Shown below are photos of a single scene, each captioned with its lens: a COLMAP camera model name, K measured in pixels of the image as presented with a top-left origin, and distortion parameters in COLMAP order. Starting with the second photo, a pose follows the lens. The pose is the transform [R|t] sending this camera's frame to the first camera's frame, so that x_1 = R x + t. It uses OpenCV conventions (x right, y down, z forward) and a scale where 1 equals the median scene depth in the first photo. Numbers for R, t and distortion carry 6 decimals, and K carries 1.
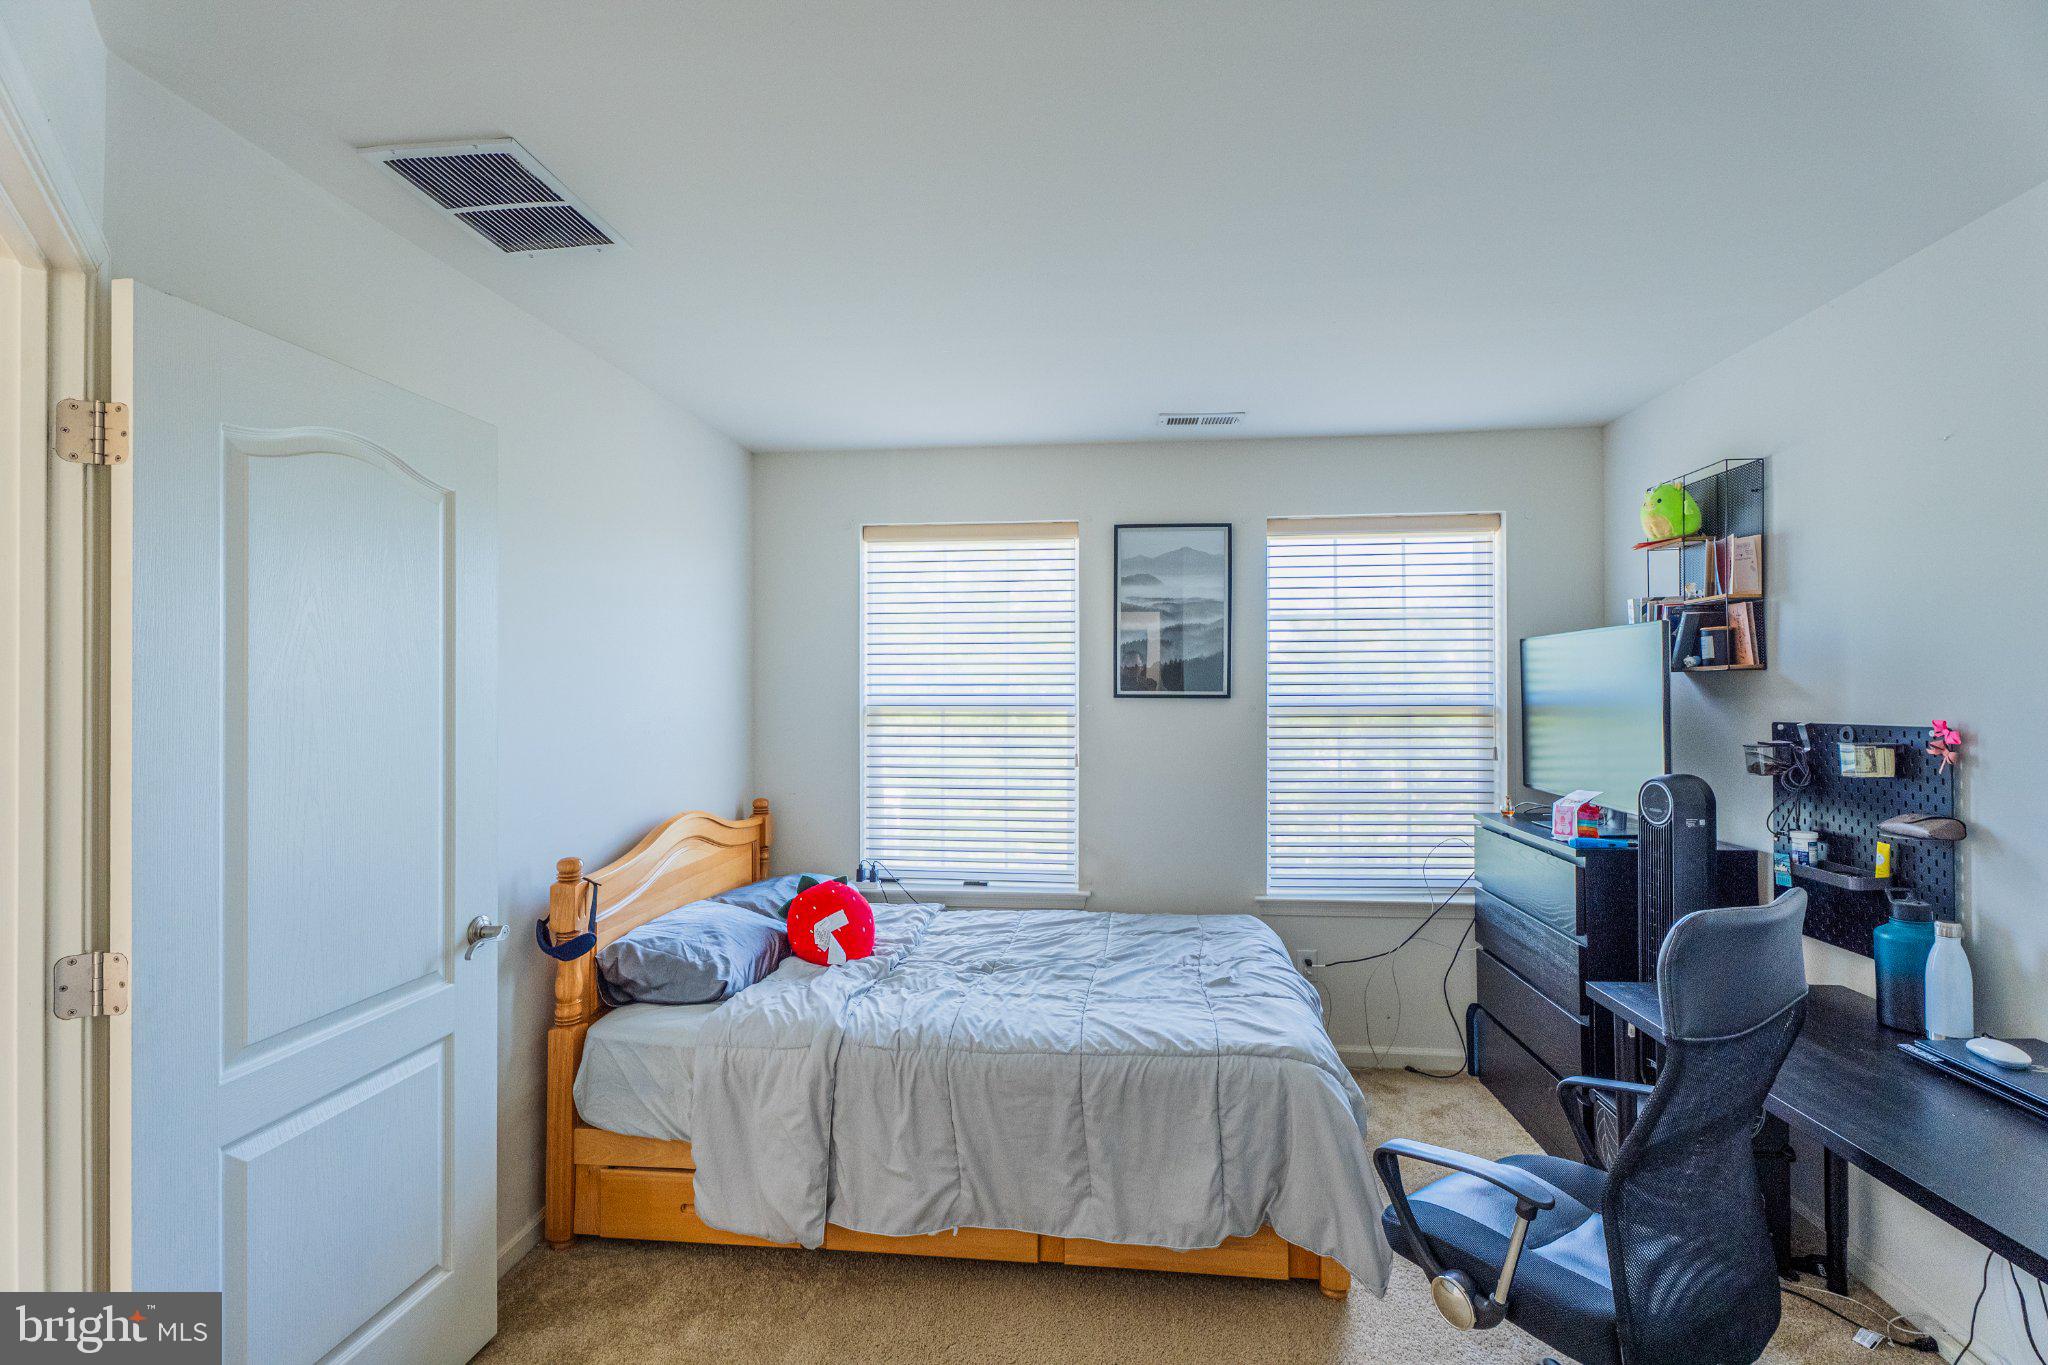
lens RADIAL K [[878.0, 0, 1024.0], [0, 878.0, 682.5], [0, 0, 1]] dist [0.000040, 0.000049]
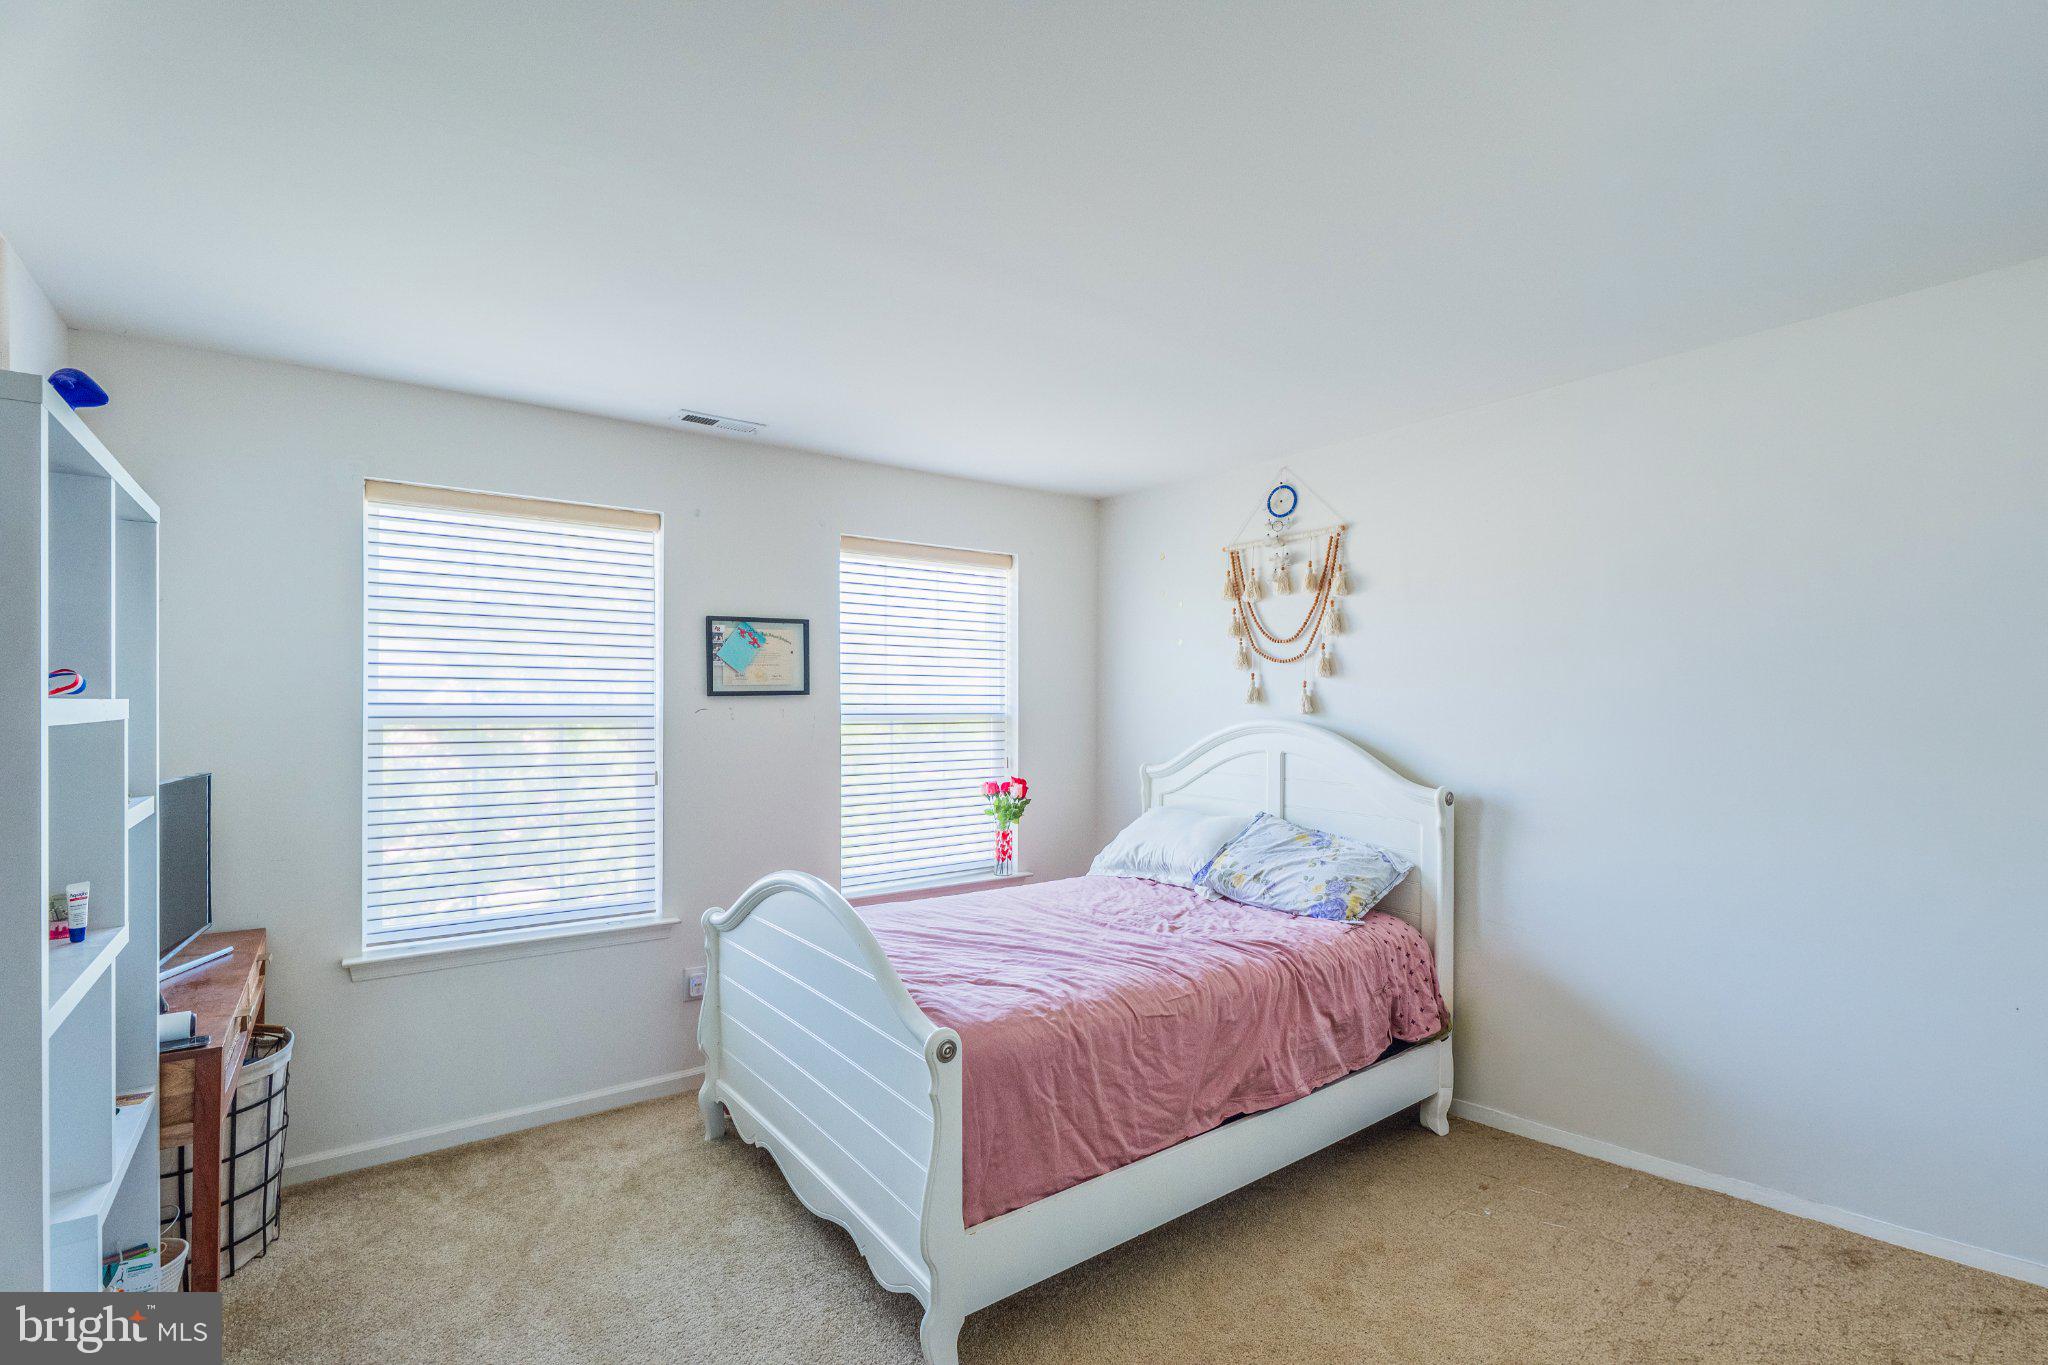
lens RADIAL K [[938.8, 0, 1028.4], [0, 938.8, 694.8], [0, 0, 1]] dist [0.000862, 0.000337]
pose [[0.734443, 0.008257, 0.678620, -0.321254], [-0.010165, 0.999948, -0.001166, 0.001126], [-0.678594, -0.006042, 0.734489, 0.029068]]
